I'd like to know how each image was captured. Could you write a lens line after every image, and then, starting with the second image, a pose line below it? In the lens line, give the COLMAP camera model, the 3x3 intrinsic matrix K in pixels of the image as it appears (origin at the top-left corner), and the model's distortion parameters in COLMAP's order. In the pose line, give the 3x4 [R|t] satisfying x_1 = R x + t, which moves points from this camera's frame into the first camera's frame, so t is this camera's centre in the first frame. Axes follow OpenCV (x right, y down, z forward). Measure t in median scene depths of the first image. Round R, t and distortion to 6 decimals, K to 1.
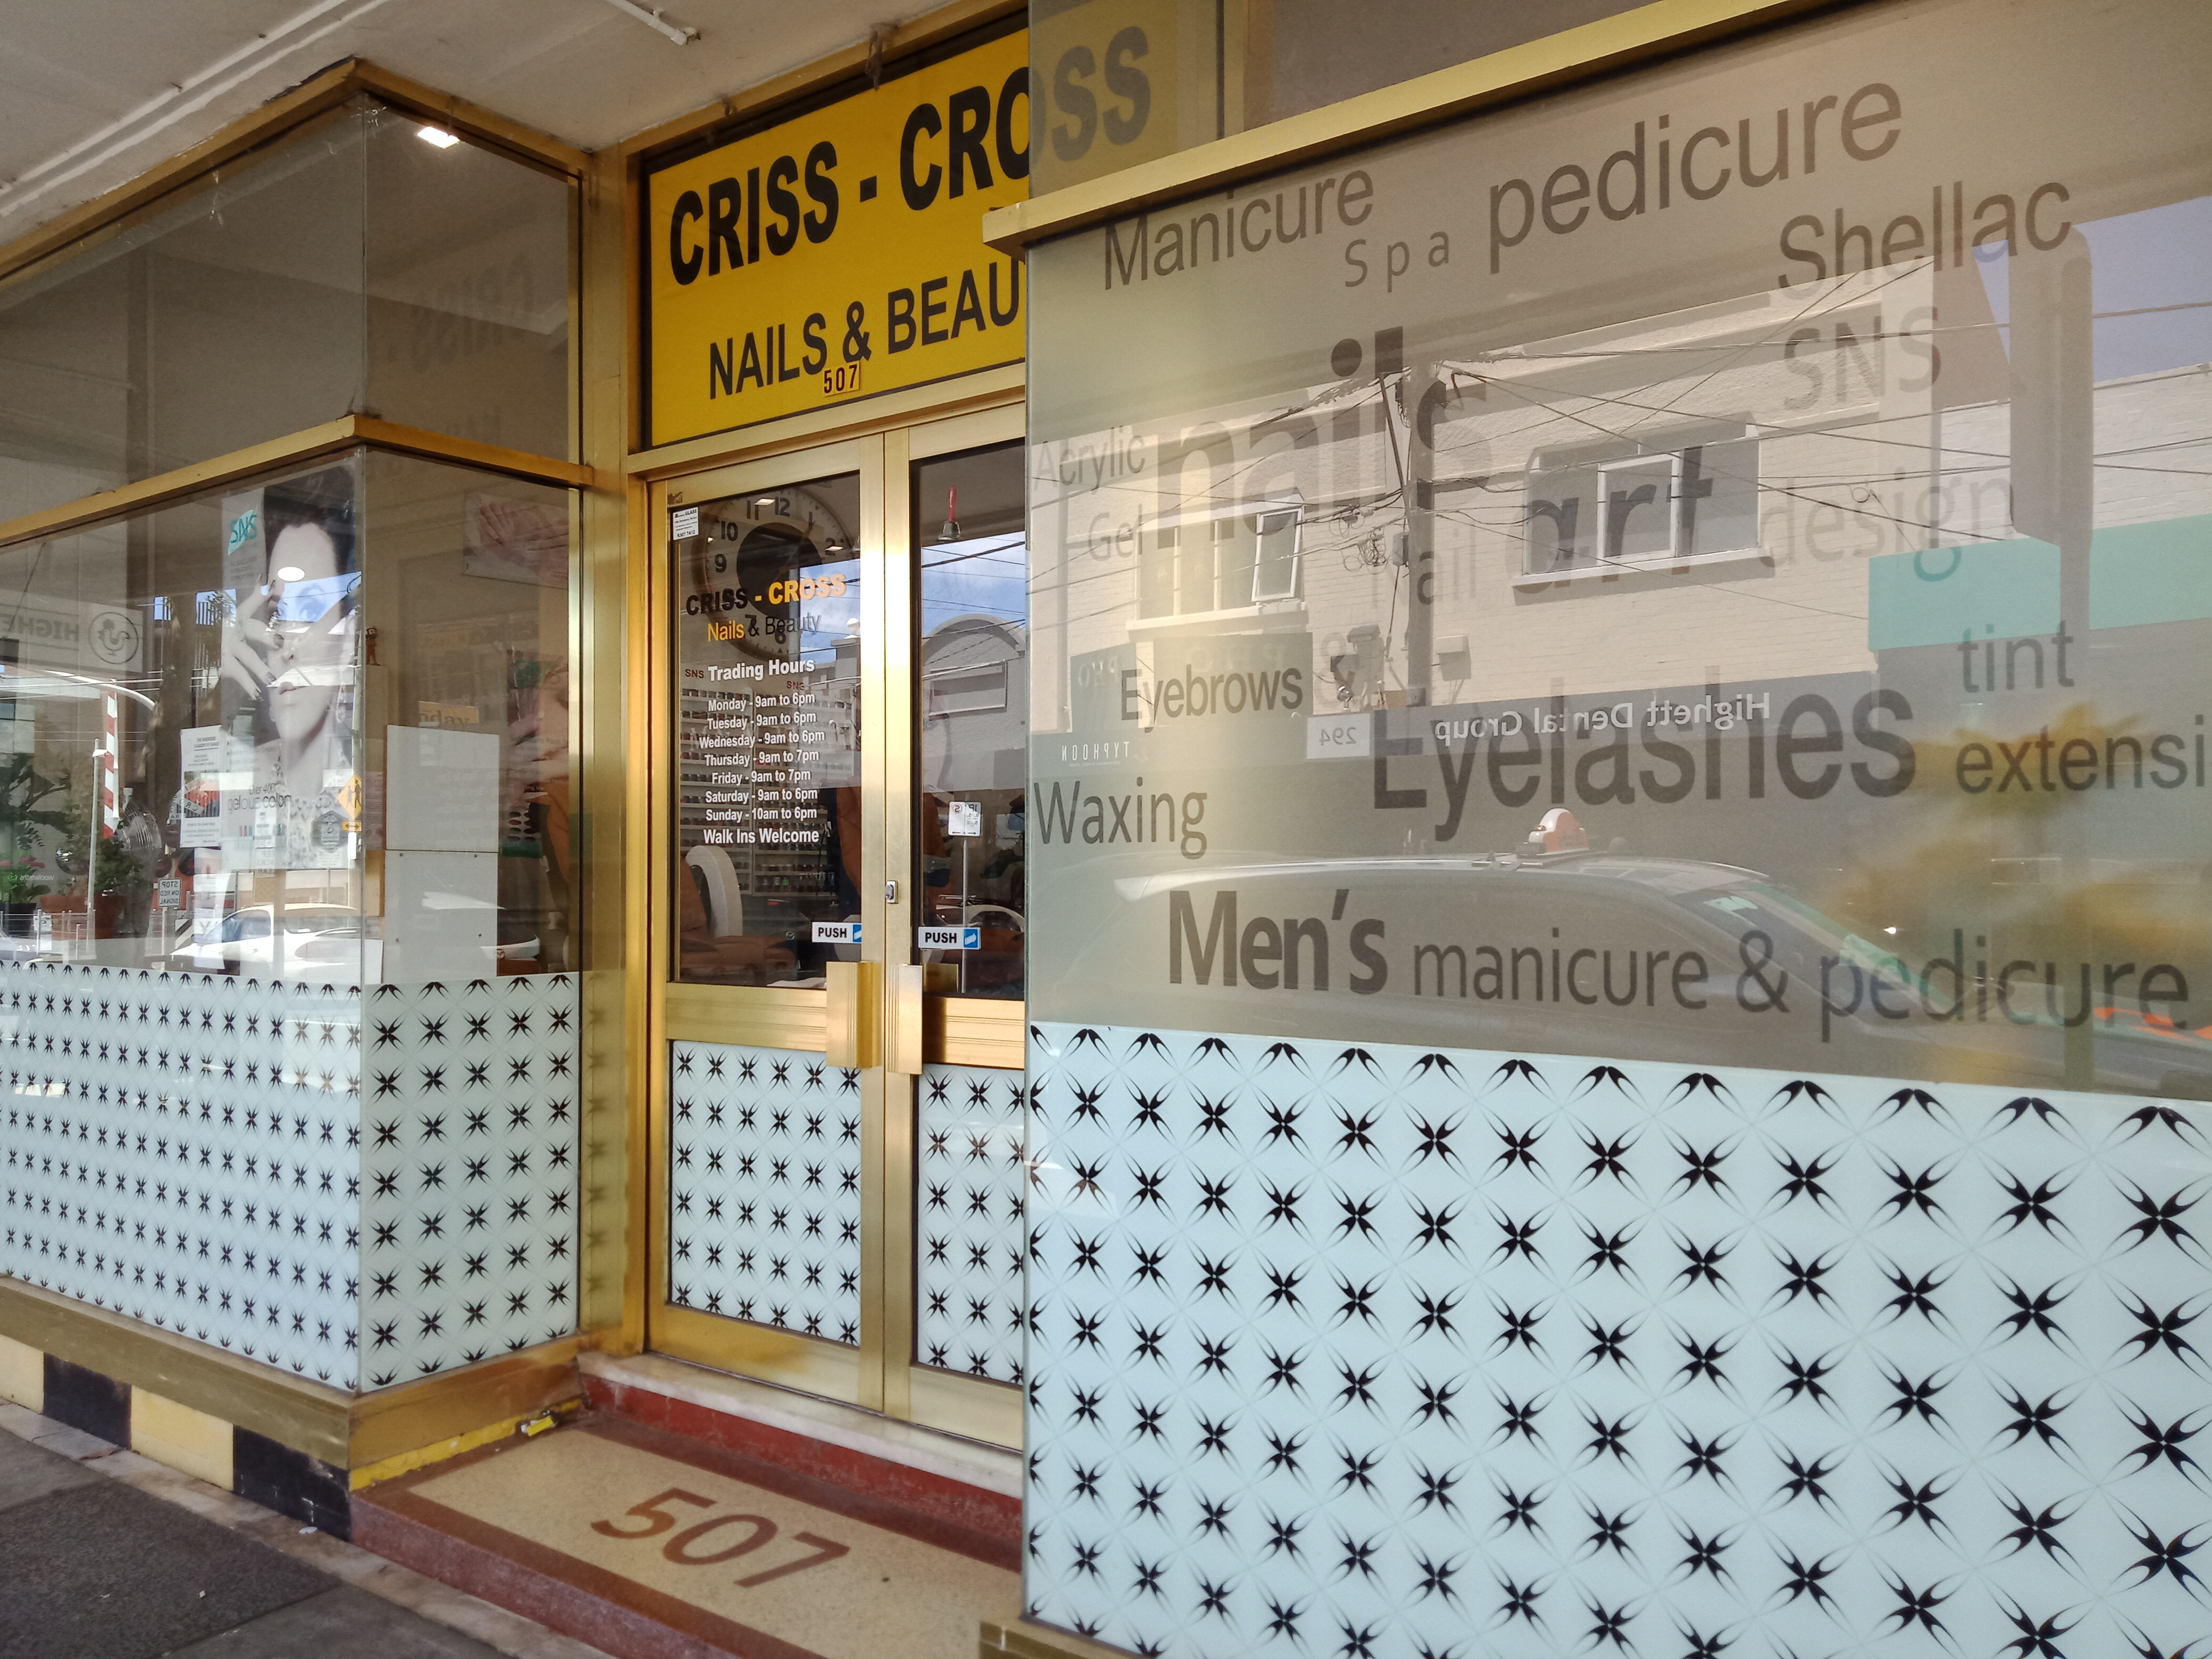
lens RADIAL K [[1615.5, 0, 1085.7], [0, 1615.5, 833.3], [0, 0, 1]] dist [0.020864, -0.008139]
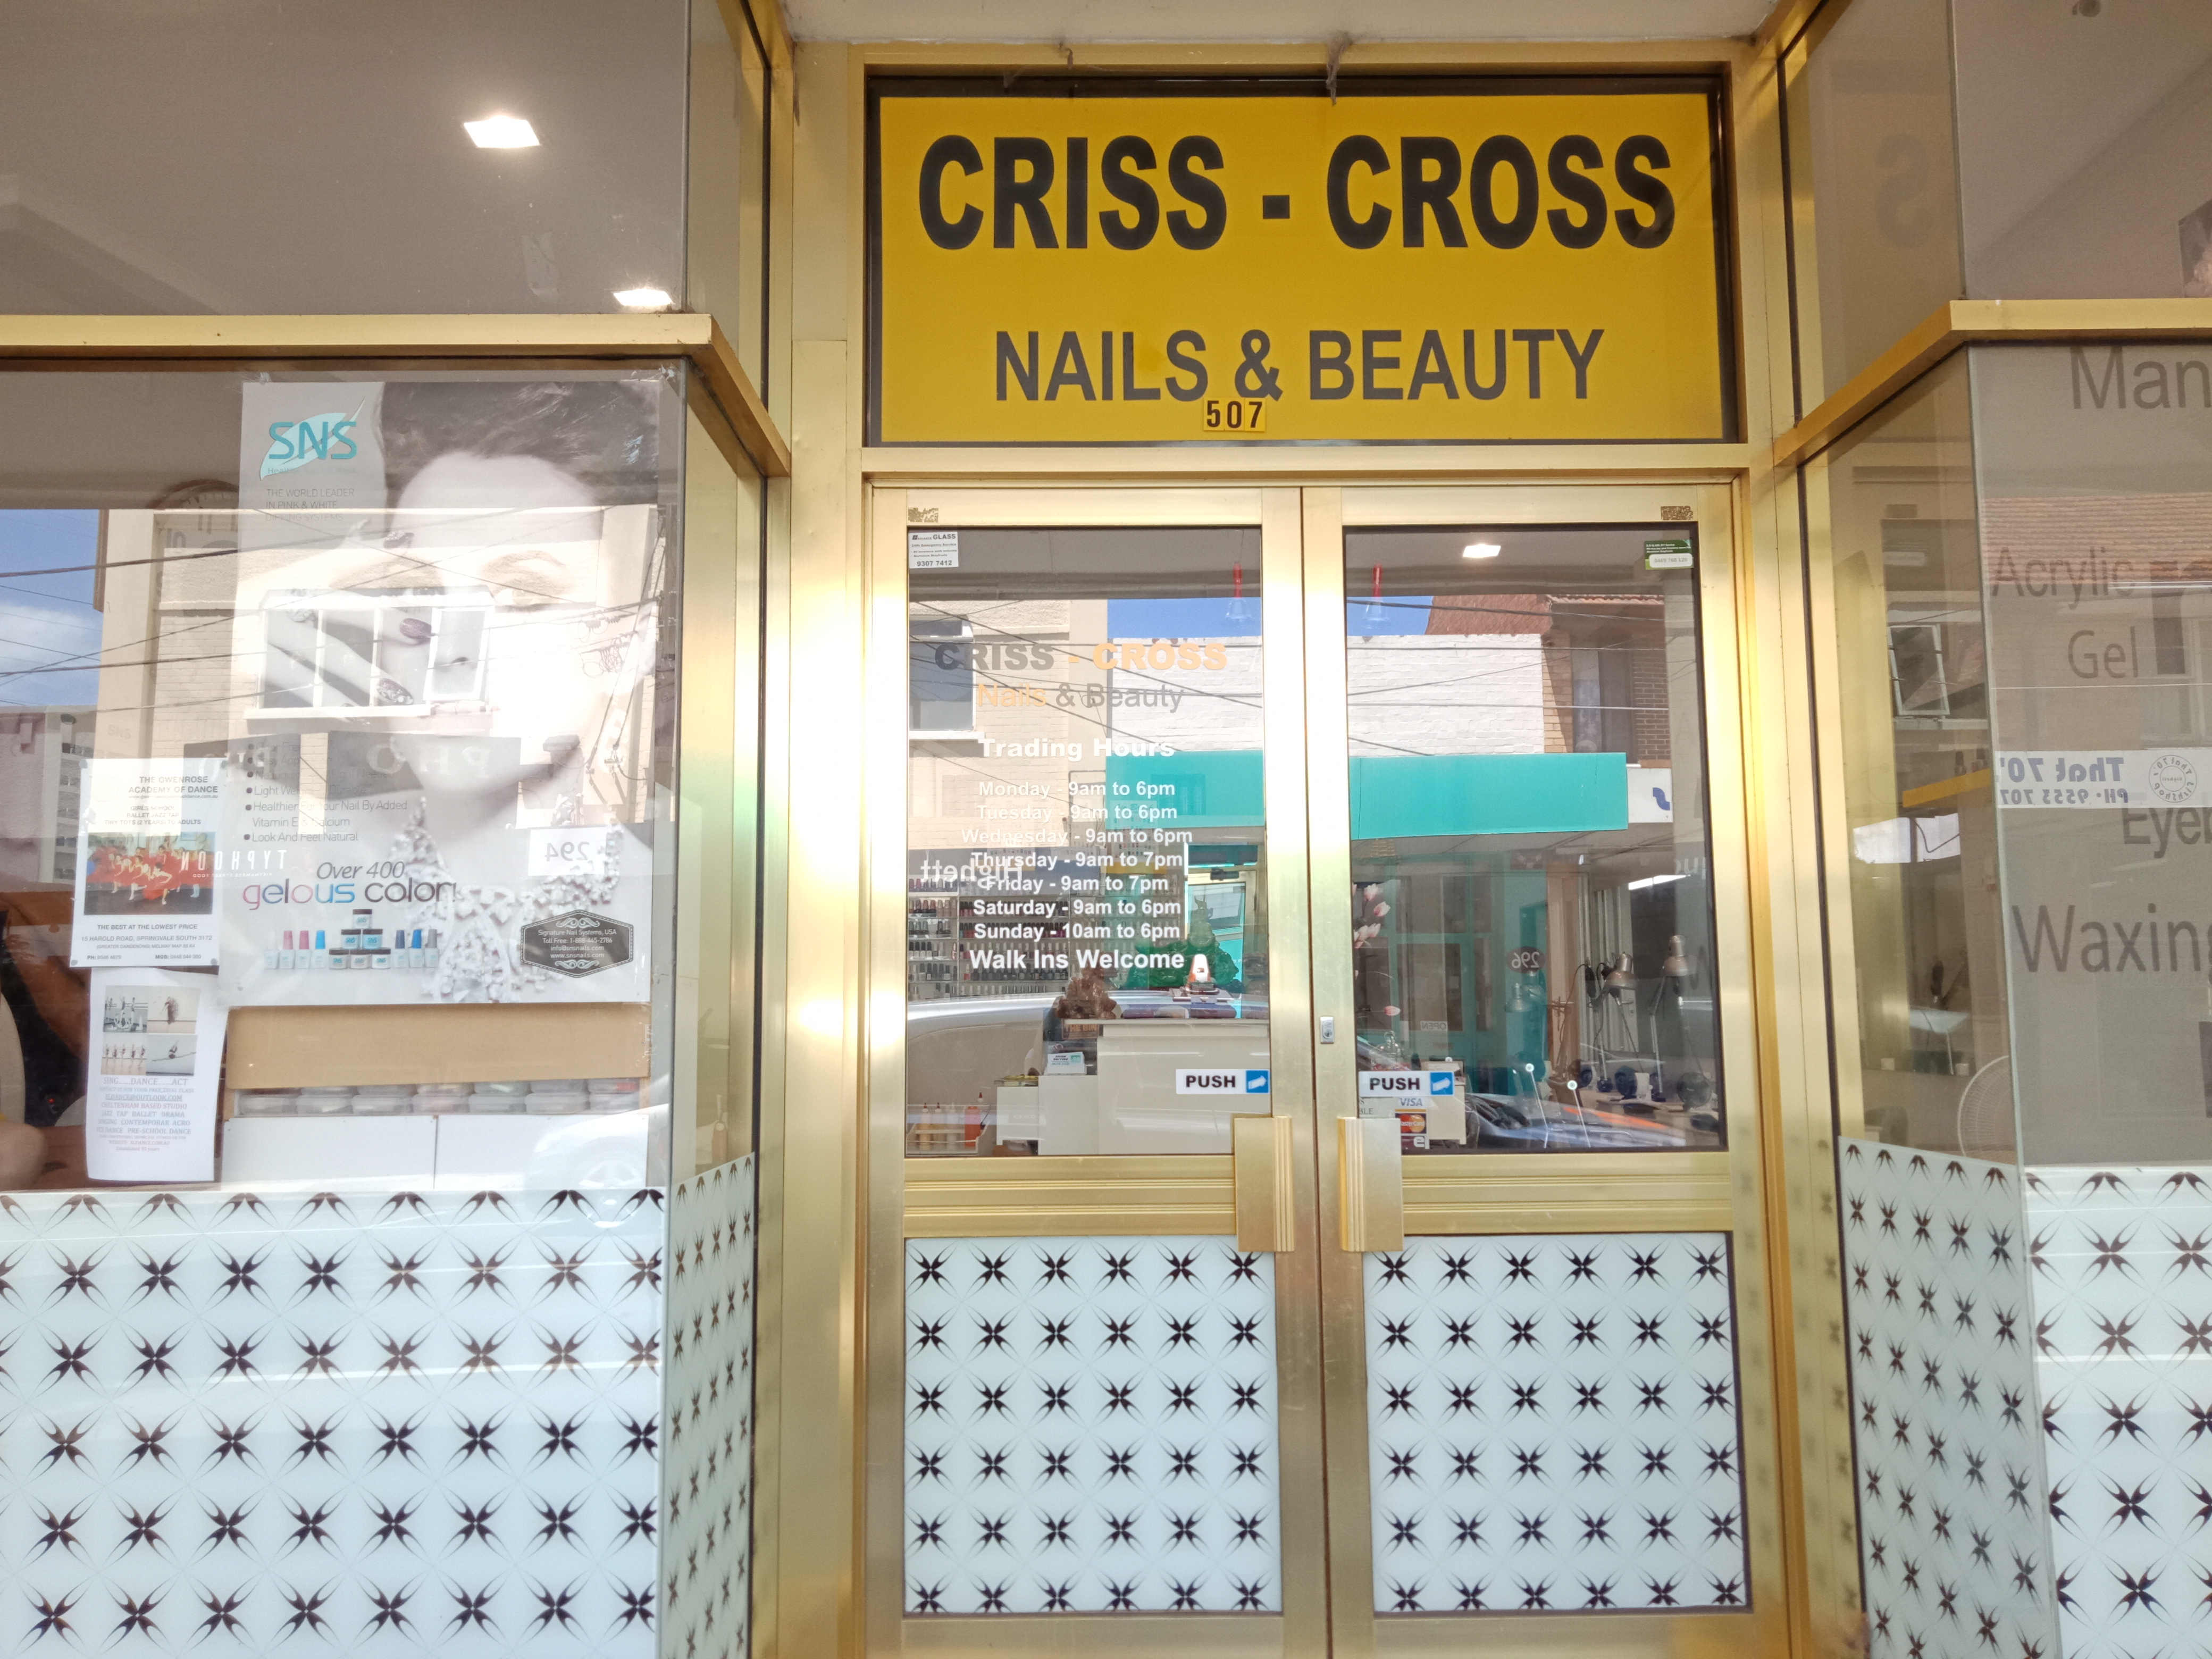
lens RADIAL K [[1654.8, 0, 1106.0], [0, 1654.8, 829.5], [0, 0, 1]] dist [0.019905, 0.005172]
pose [[0.808076, 0.063539, 0.585642, -0.686566], [-0.011012, 0.995621, -0.092826, 0.013374], [-0.588975, 0.068562, 0.805237, 0.359687]]
